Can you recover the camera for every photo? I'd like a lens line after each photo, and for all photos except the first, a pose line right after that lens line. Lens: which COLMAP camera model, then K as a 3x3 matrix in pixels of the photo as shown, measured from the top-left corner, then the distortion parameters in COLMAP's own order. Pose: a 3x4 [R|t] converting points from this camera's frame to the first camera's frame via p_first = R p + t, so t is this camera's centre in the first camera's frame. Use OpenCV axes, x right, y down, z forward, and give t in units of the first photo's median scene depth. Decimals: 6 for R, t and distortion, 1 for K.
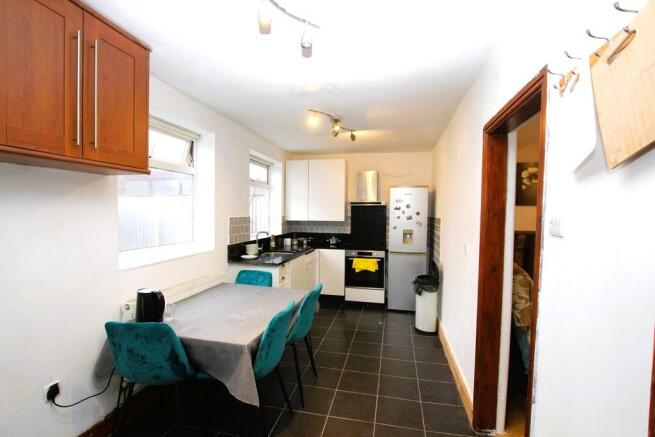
lens RADIAL K [[306.3, 0, 329.5], [0, 306.3, 226.3], [0, 0, 1]] dist [-0.027494, -0.000132]
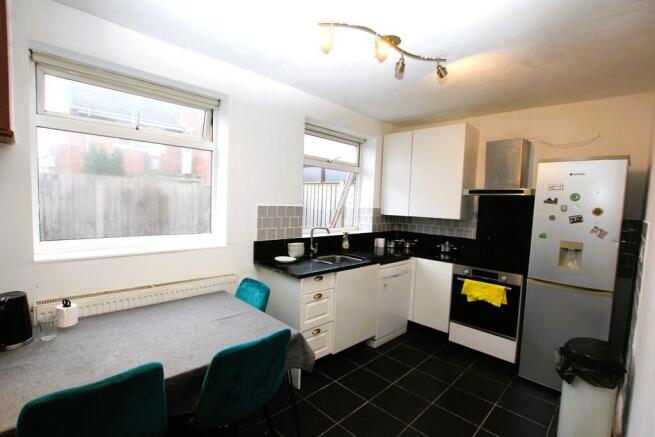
lens RADIAL K [[306.3, 0, 329.5], [0, 306.3, 226.3], [0, 0, 1]] dist [-0.027494, -0.000132]
pose [[0.840683, 0.064234, -0.537705, 0.175317], [-0.054267, 0.997935, 0.034369, -0.010097], [0.538802, 0.000286, 0.842432, 0.325749]]
